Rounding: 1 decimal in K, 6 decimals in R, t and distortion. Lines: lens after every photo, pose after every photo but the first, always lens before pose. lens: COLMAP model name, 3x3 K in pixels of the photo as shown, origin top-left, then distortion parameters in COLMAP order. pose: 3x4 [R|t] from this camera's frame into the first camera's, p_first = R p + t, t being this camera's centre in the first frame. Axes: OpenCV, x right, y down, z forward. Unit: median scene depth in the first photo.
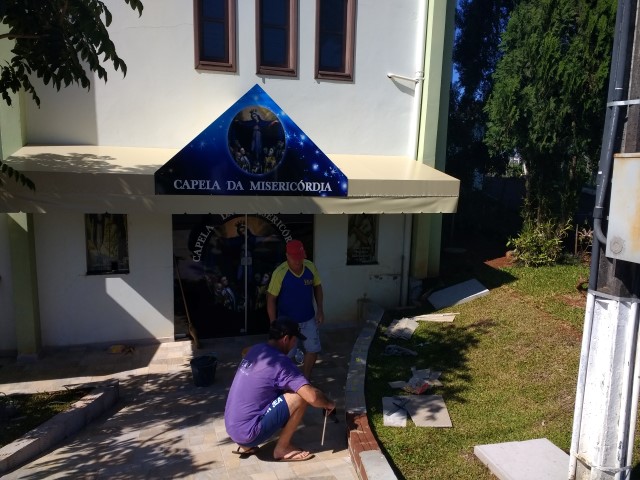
lens RADIAL K [[504.4, 0, 320.0], [0, 504.4, 240.0], [0, 0, 1]] dist [0.113032, -0.160875]
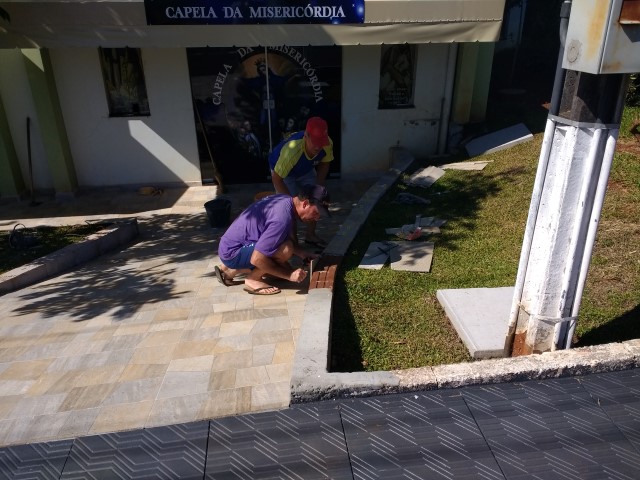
lens RADIAL K [[504.4, 0, 320.0], [0, 504.4, 240.0], [0, 0, 1]] dist [0.113032, -0.160875]
pose [[0.986796, 0.037146, -0.157653, 0.141800], [0.008368, 0.960354, 0.278657, 0.027206], [0.161753, -0.276297, 0.947363, 0.054303]]
